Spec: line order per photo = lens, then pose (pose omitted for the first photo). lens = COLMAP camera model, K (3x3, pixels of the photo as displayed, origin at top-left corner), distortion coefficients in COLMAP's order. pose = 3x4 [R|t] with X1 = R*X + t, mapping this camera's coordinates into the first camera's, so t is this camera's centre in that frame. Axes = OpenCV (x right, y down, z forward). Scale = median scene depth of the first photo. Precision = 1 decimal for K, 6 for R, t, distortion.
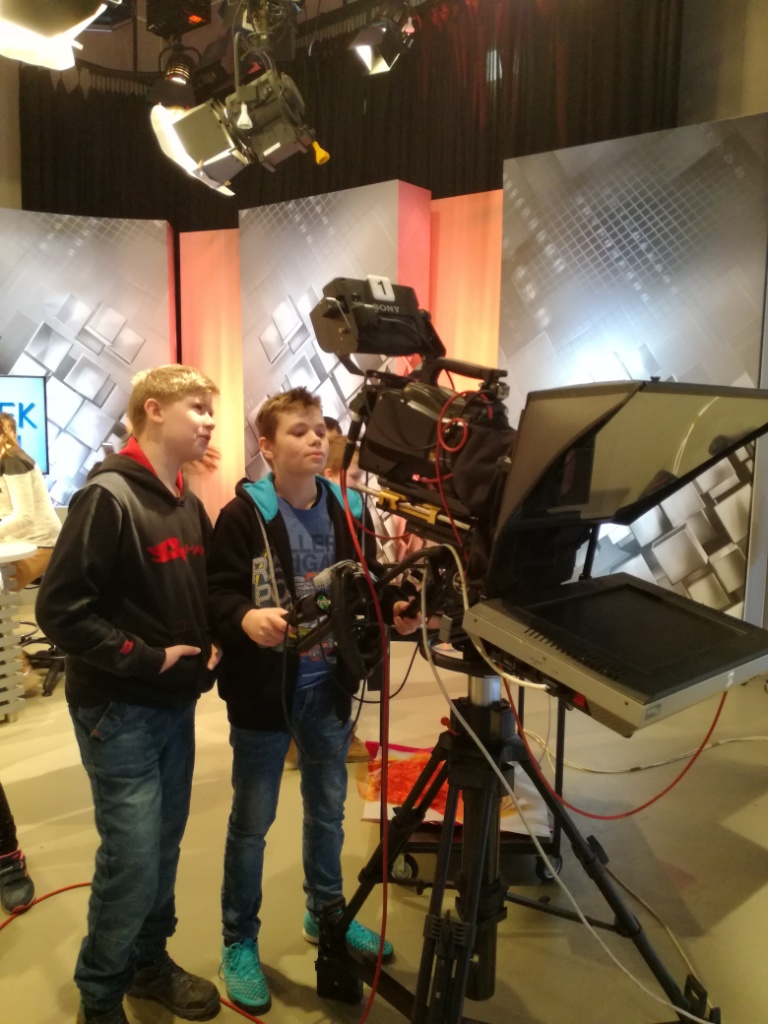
lens RADIAL K [[830.1, 0, 383.5], [0, 830.1, 516.7], [0, 0, 1]] dist [0.111764, -0.225771]
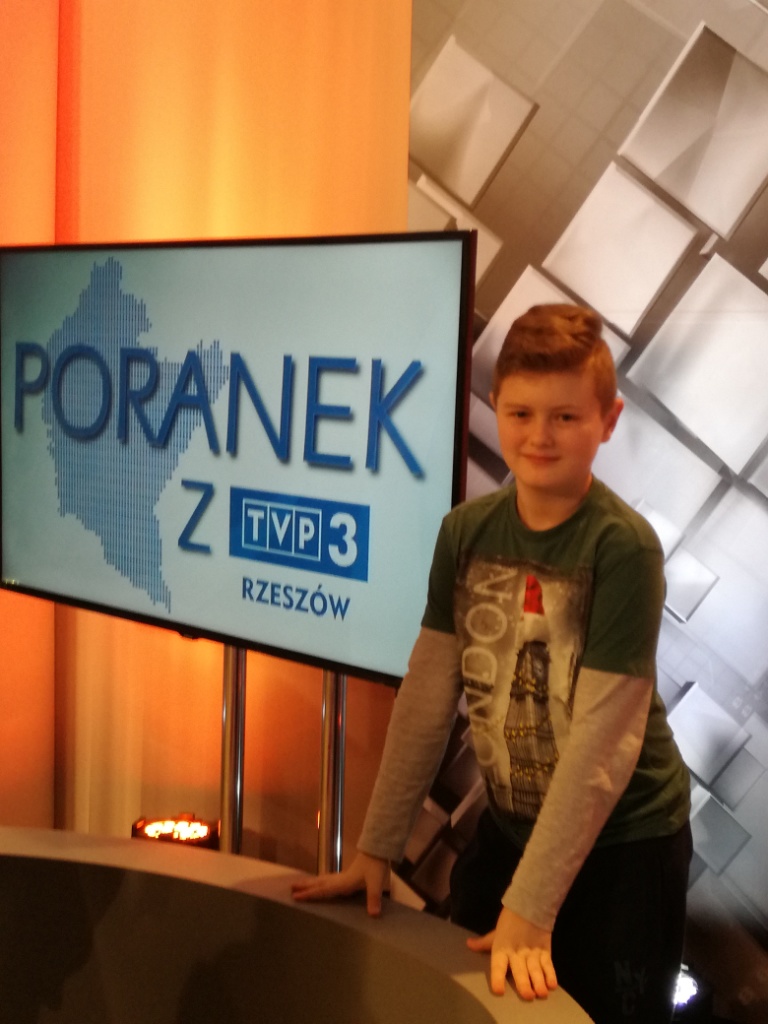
lens RADIAL K [[1348.8, 0, 384.0], [0, 1348.8, 512.0], [0, 0, 1]] dist [0.067833, -0.013198]
pose [[0.555484, 0.106274, -0.824708, -0.133291], [-0.133935, 0.990284, 0.037398, -0.106913], [0.820670, 0.089683, 0.564321, 0.788763]]
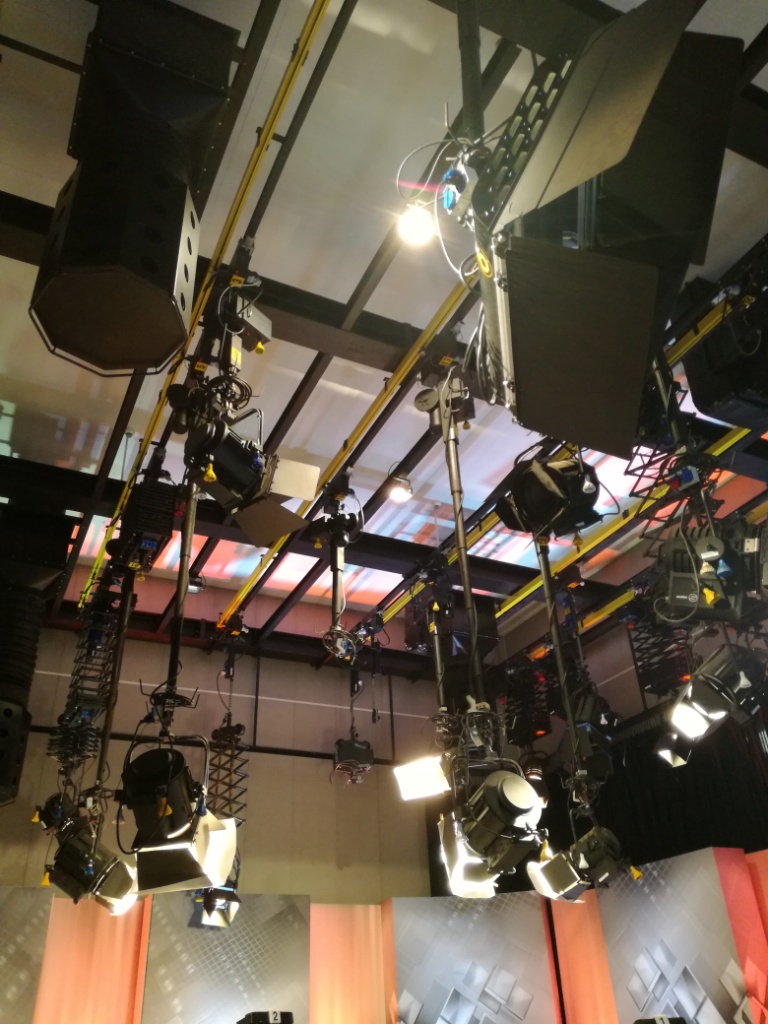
lens RADIAL K [[866.3, 0, 371.4], [0, 866.3, 509.5], [0, 0, 1]] dist [-0.006178, -0.009504]
pose [[0.907079, -0.263464, -0.328320, 0.103883], [-0.000884, 0.778738, -0.627349, 0.022711], [0.420959, 0.569345, 0.706144, -0.399982]]
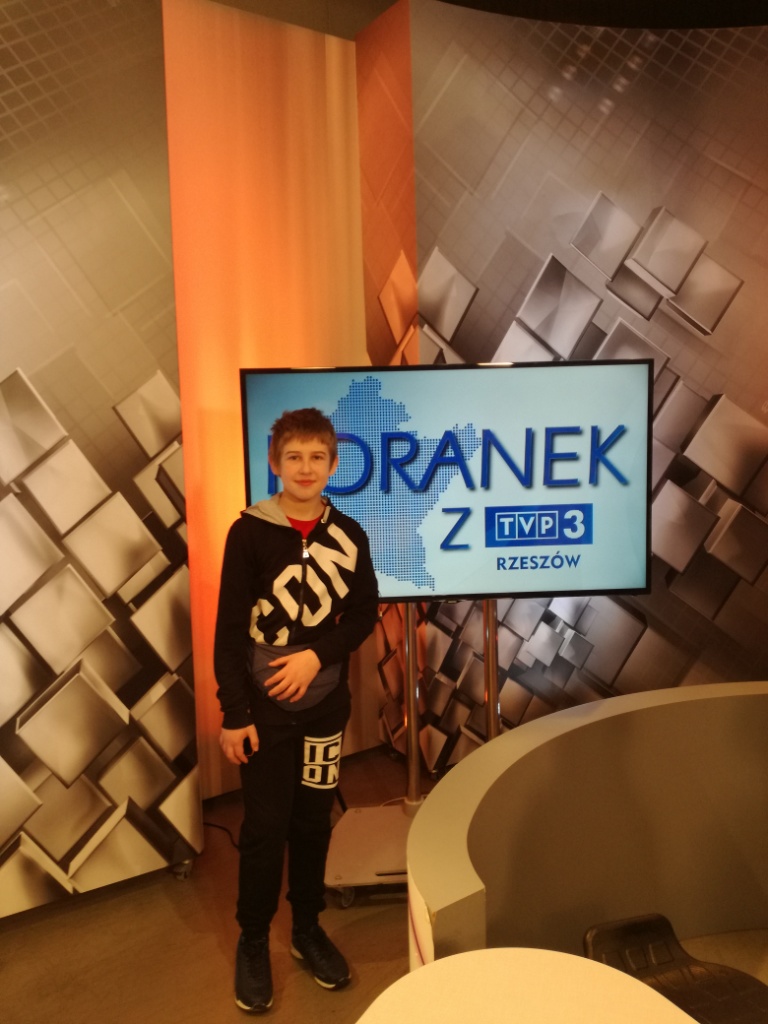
lens RADIAL K [[830.1, 0, 383.5], [0, 830.1, 516.7], [0, 0, 1]] dist [0.111764, -0.225771]
pose [[0.978286, -0.017177, -0.206544, -0.439572], [0.014886, 0.999809, -0.012638, -0.084831], [0.206722, 0.009289, 0.978356, 0.561012]]
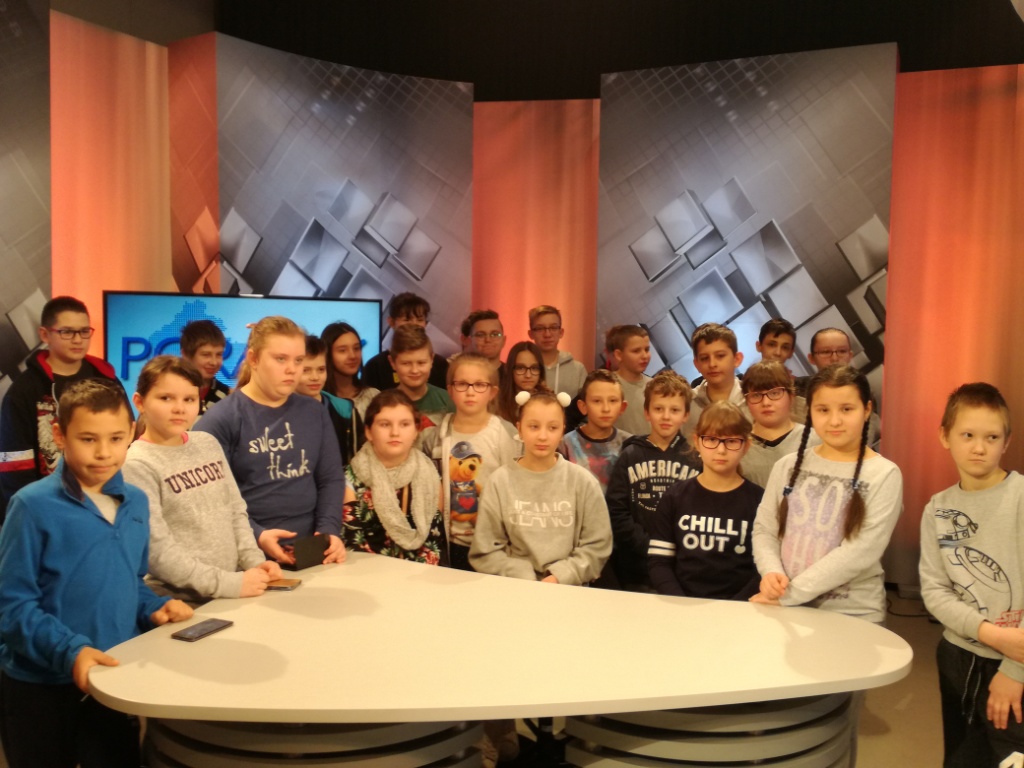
lens RADIAL K [[908.5, 0, 512.7], [0, 908.5, 396.5], [0, 0, 1]] dist [0.122809, -0.308546]
pose [[0.972808, -0.017528, 0.230948, -0.461499], [0.028639, 0.998583, -0.044846, -0.053411], [-0.229834, 0.050241, 0.971932, 0.269745]]
